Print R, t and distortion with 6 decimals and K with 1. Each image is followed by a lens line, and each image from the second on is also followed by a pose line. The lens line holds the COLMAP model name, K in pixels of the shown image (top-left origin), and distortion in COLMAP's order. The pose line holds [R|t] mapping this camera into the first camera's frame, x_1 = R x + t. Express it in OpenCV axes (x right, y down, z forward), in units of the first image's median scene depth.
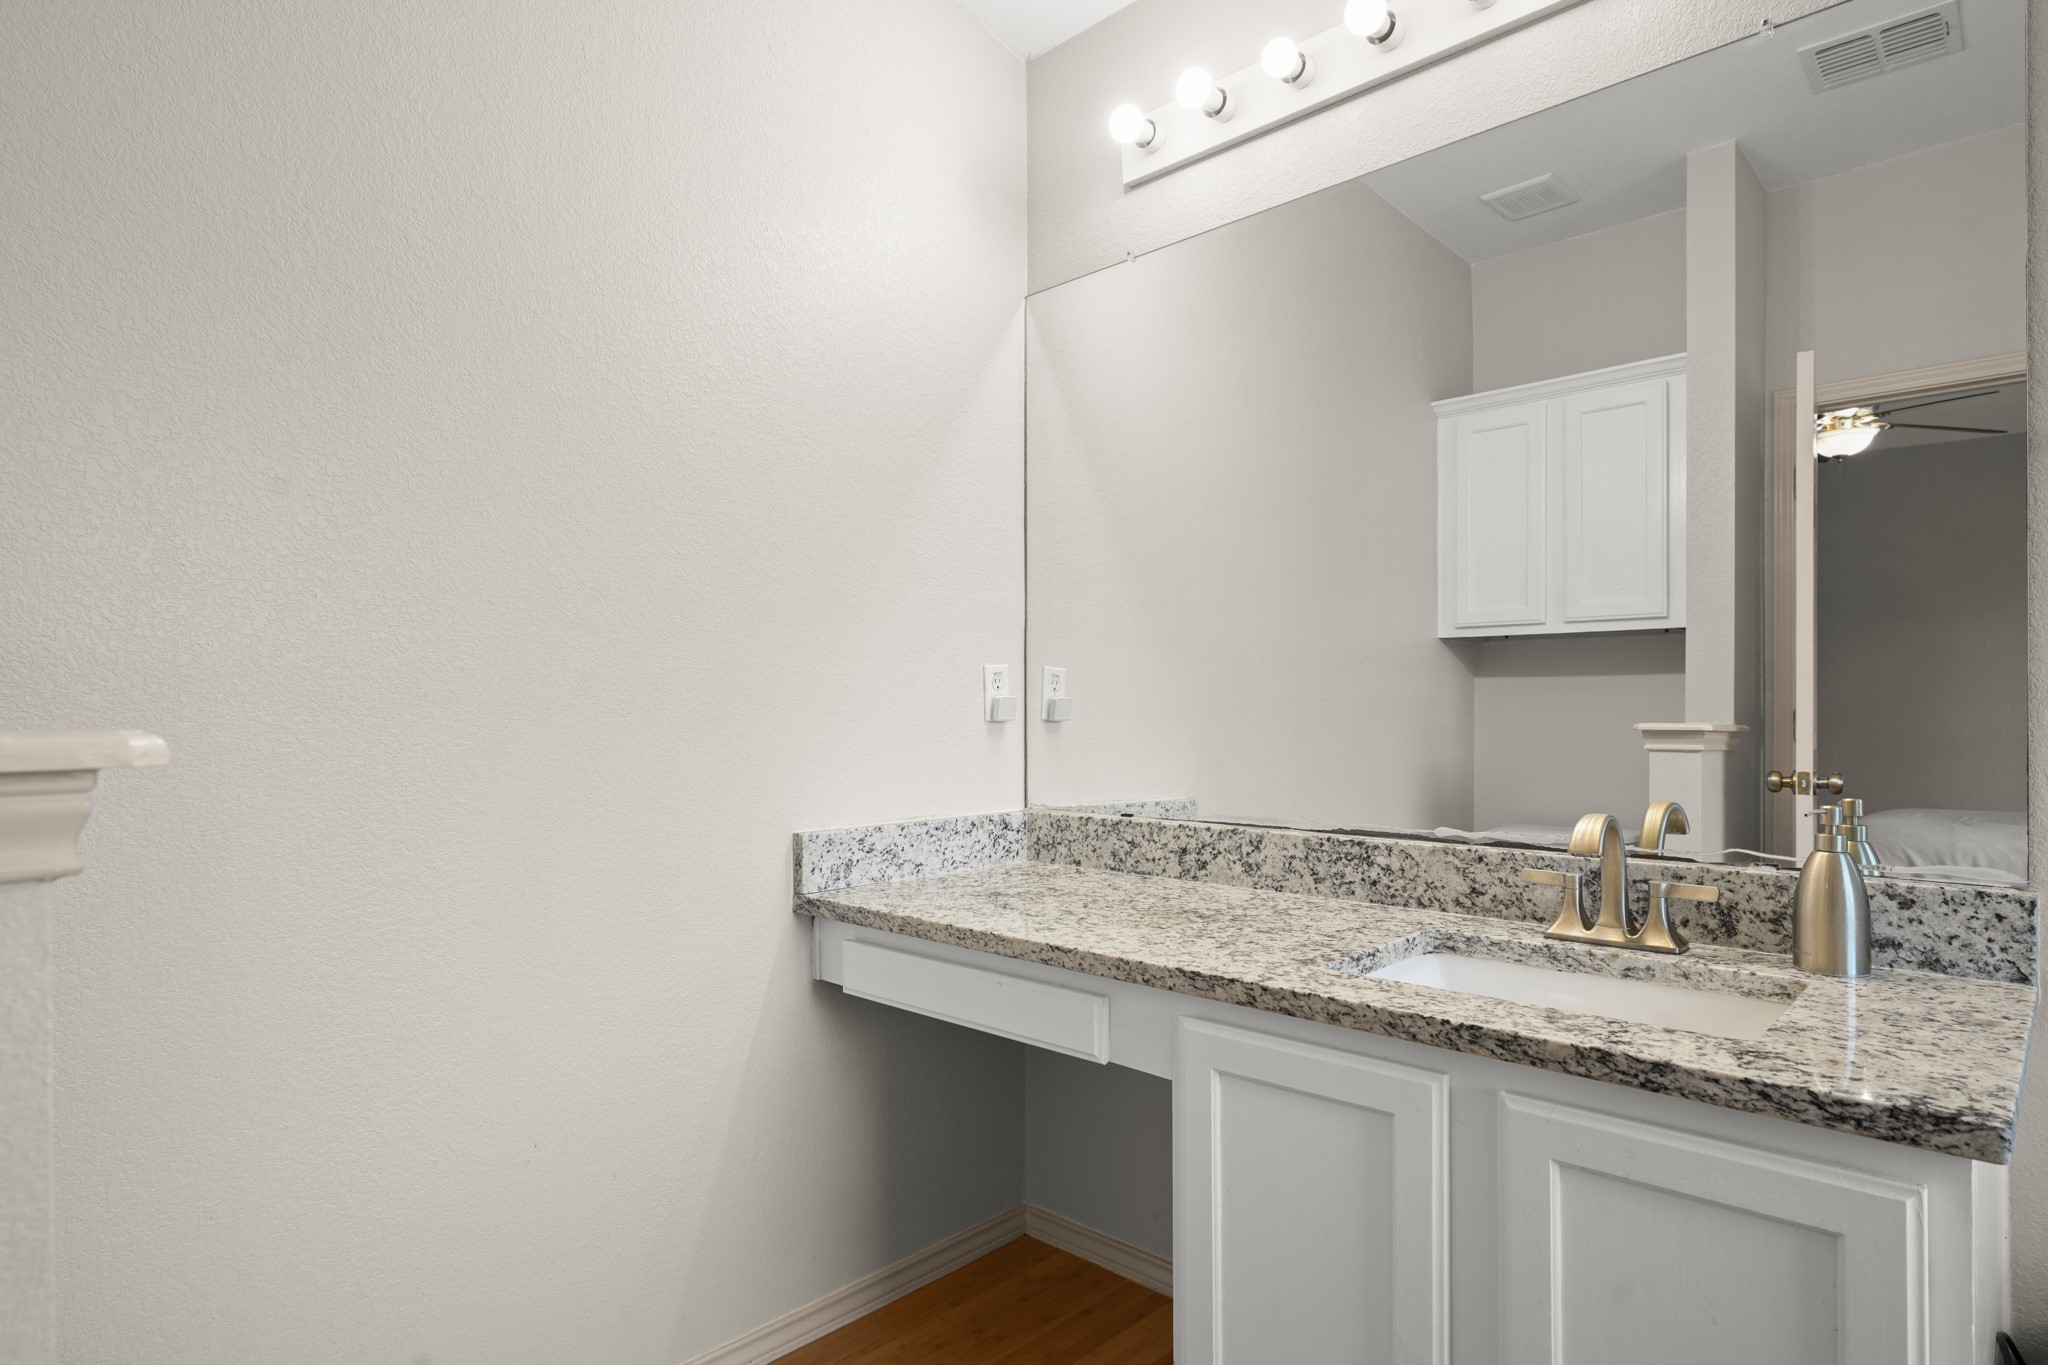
lens RADIAL K [[1110.7, 0, 1021.9], [0, 1110.7, 692.1], [0, 0, 1]] dist [0.000222, -0.000246]
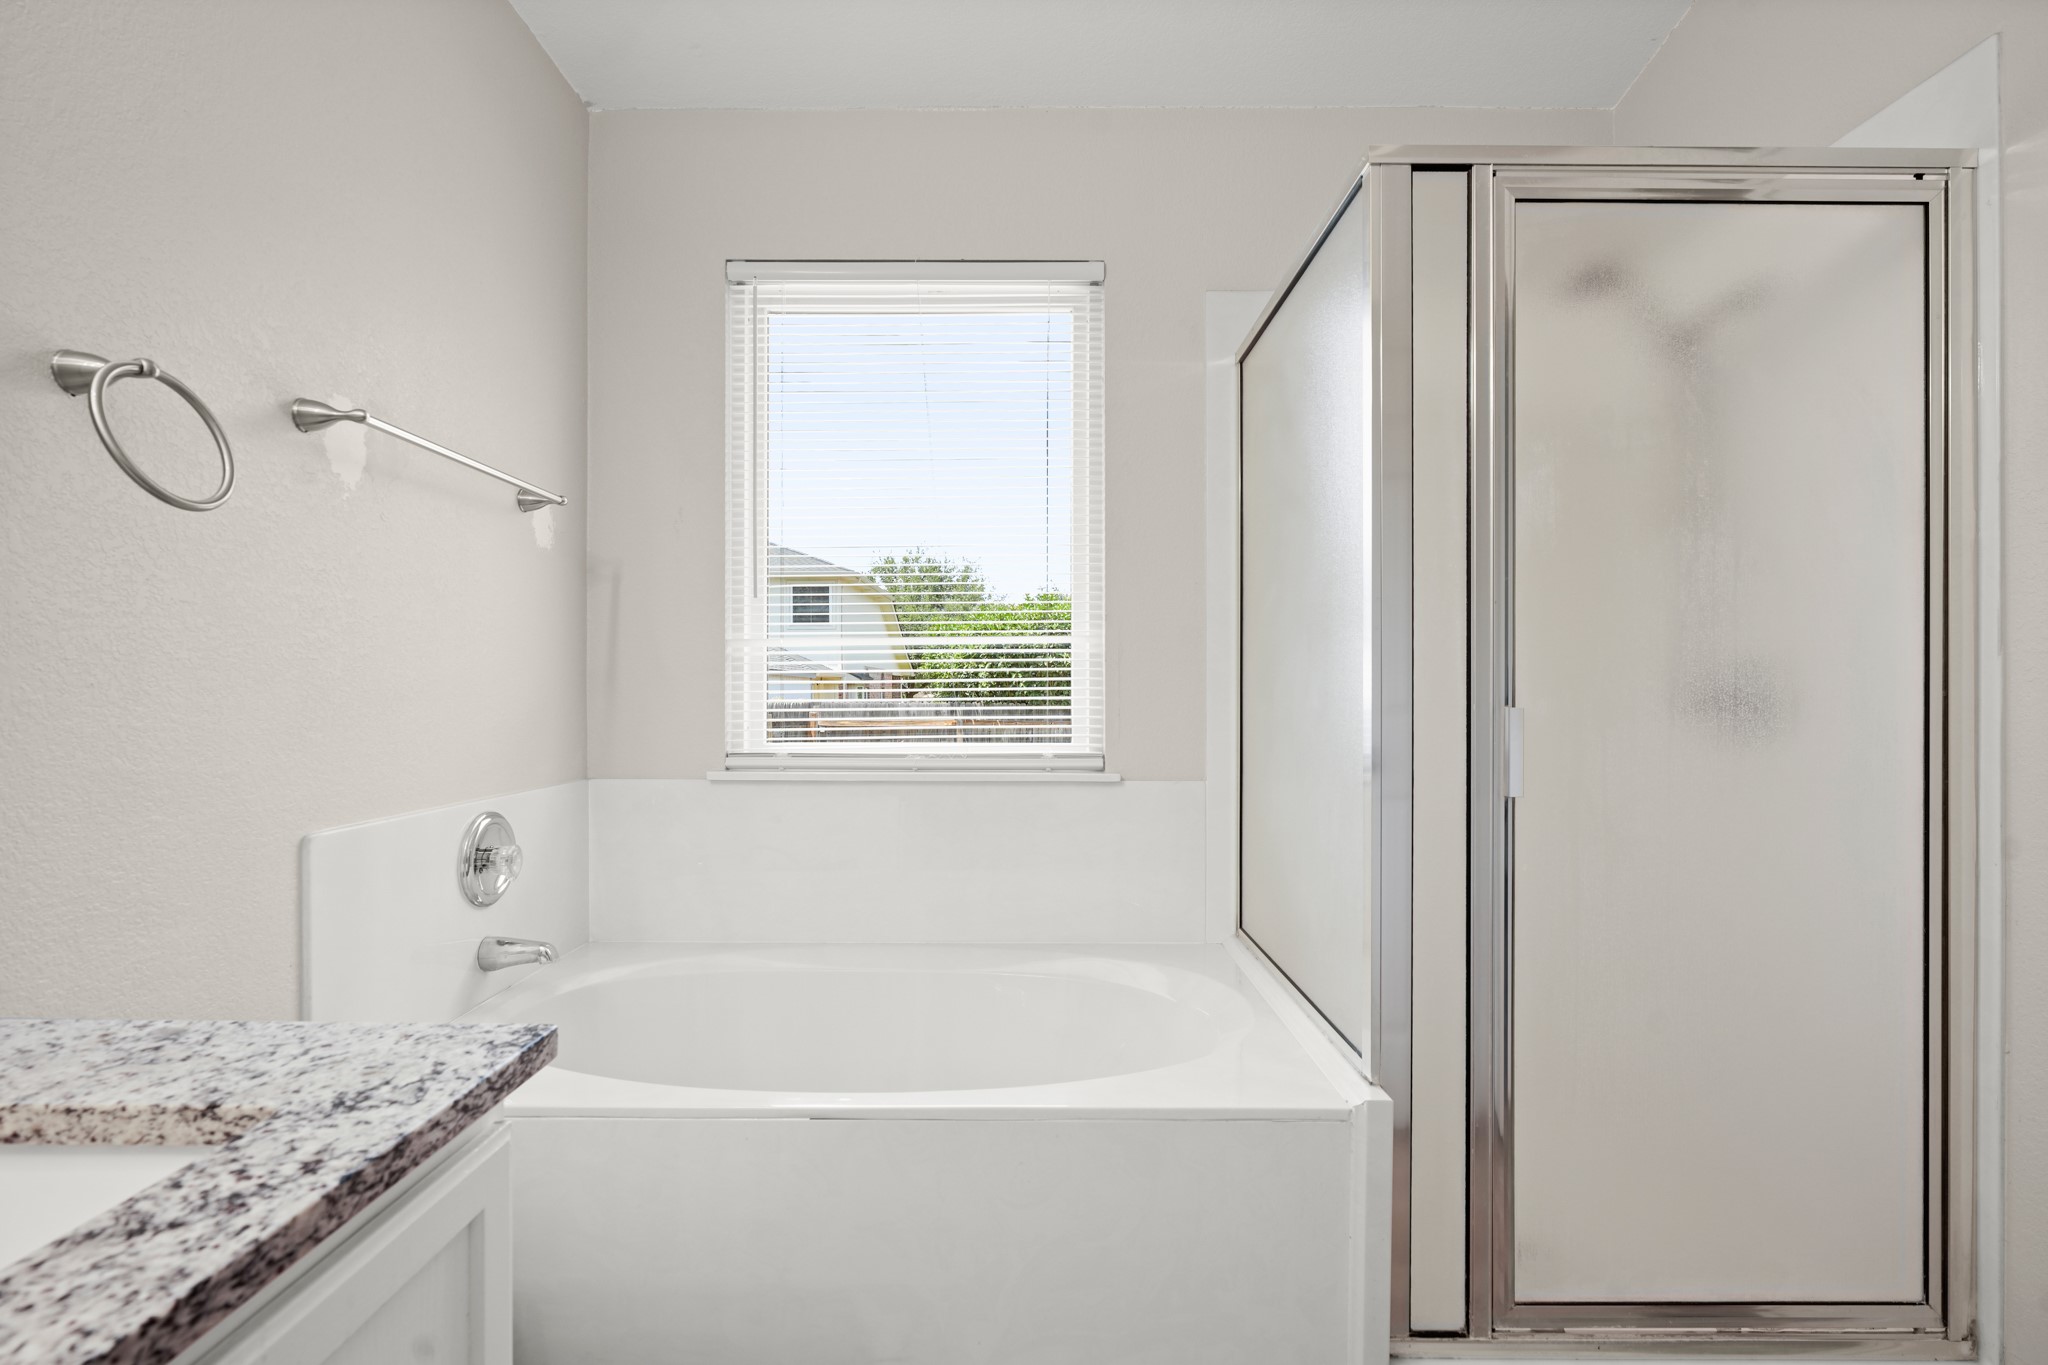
lens RADIAL K [[974.8, 0, 1021.6], [0, 974.8, 689.7], [0, 0, 1]] dist [-0.000801, 0.000188]
pose [[-0.690942, 0.001267, 0.722909, -0.221346], [-0.012443, 0.999829, -0.013645, 0.017478], [-0.722803, -0.018423, -0.690808, 1.134103]]
